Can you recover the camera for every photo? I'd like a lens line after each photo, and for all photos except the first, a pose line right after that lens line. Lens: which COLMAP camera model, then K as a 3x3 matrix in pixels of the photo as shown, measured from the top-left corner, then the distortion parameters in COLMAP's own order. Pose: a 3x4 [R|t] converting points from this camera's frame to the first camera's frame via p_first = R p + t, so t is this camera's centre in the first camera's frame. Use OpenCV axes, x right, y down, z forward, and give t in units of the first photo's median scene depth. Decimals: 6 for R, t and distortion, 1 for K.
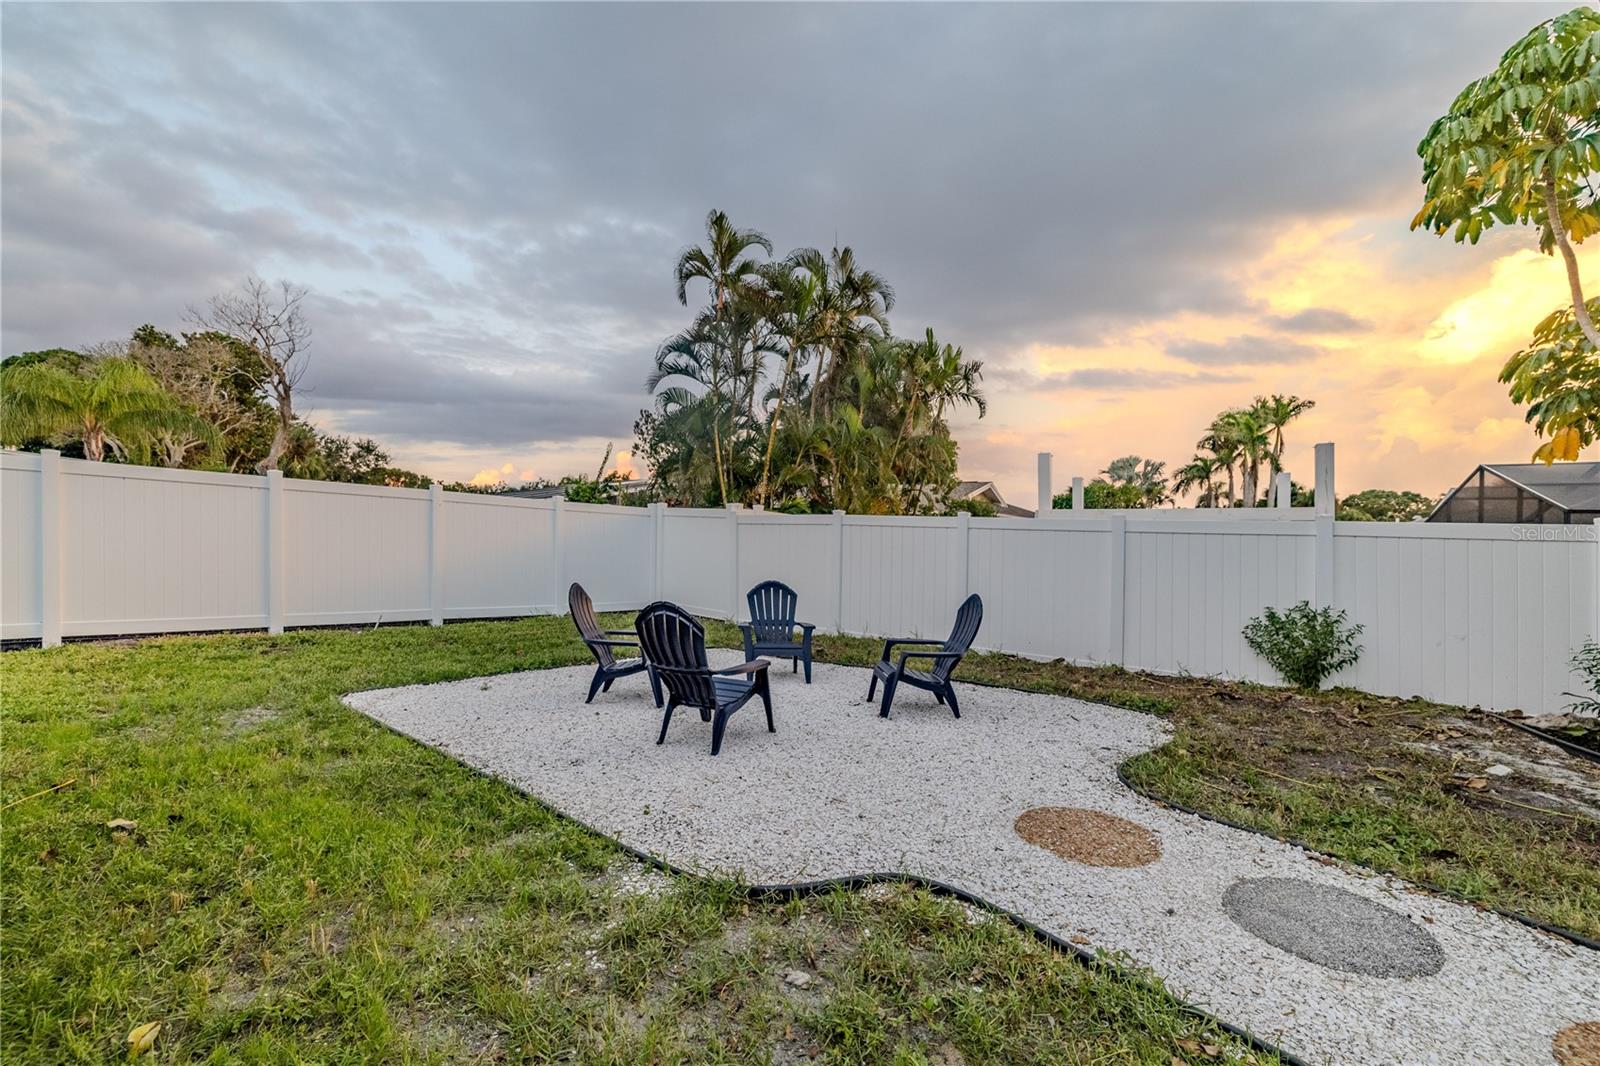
lens RADIAL K [[675.1, 0, 793.1], [0, 675.1, 595.7], [0, 0, 1]] dist [0.009761, 0.000117]
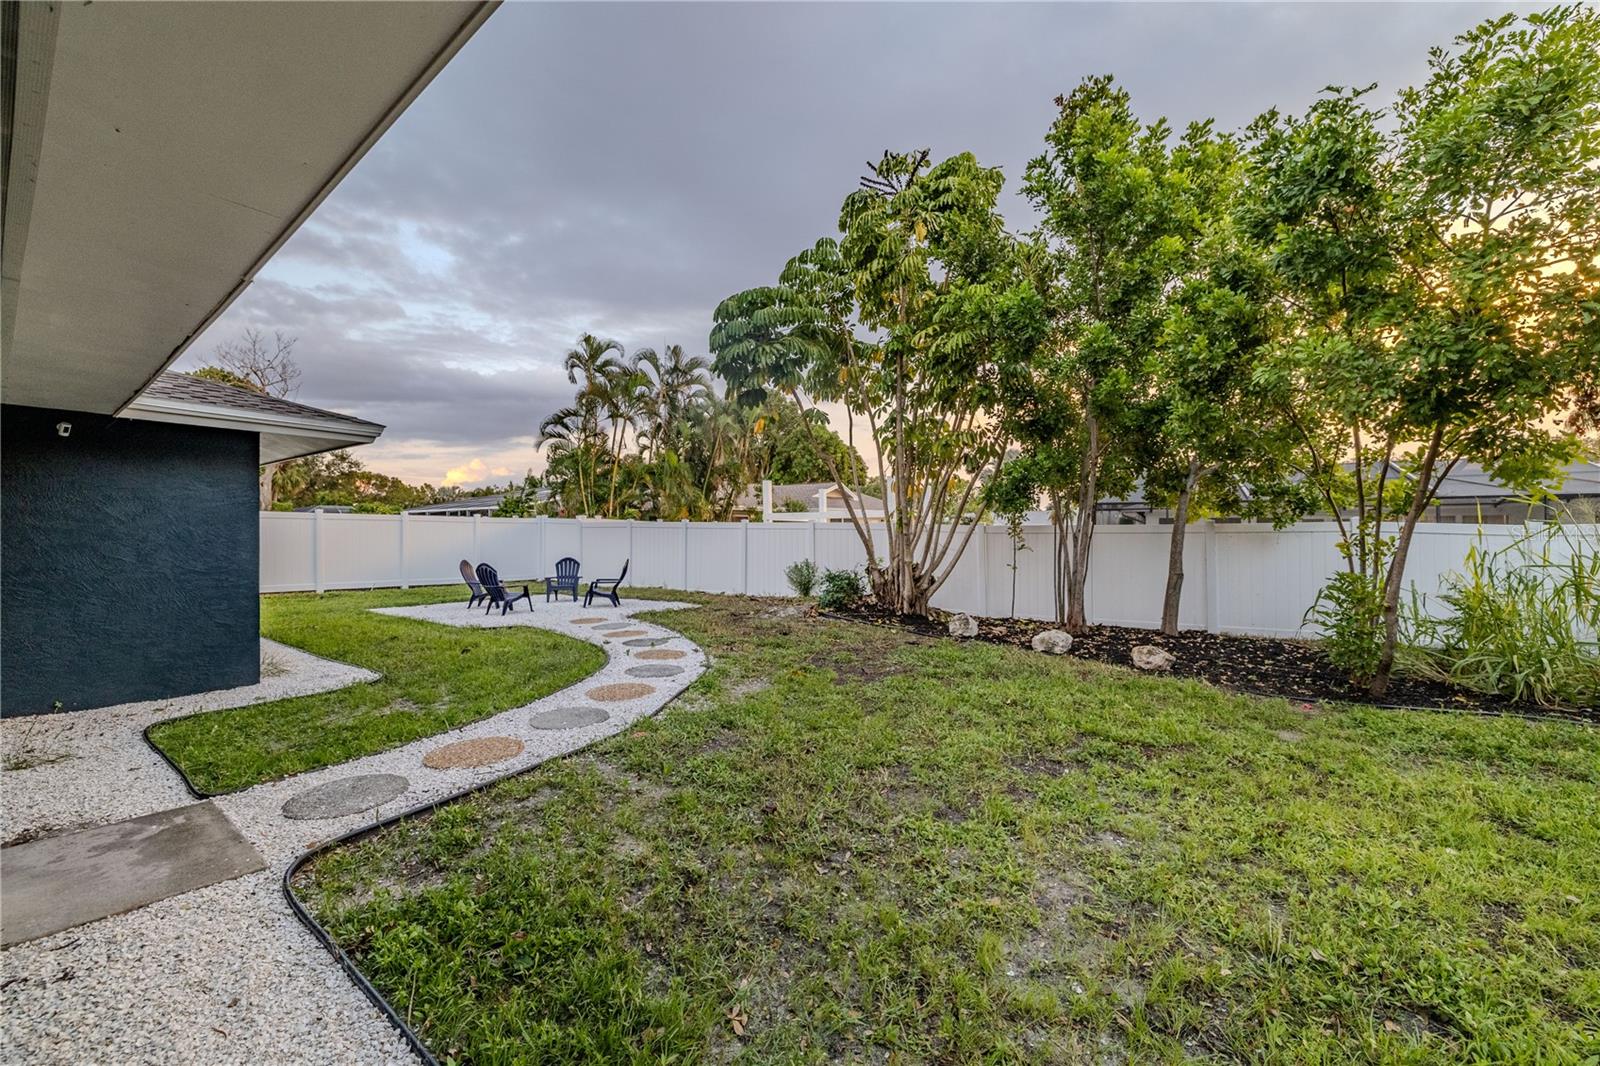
lens RADIAL K [[672.4, 0, 800.0], [0, 672.4, 533.0], [0, 0, 1]] dist [-0.000336, 0.000195]
pose [[0.998444, -0.030567, 0.046633, 0.324468], [0.033872, 0.996842, -0.071821, 0.042146], [-0.044291, 0.073289, 0.996327, -0.613323]]
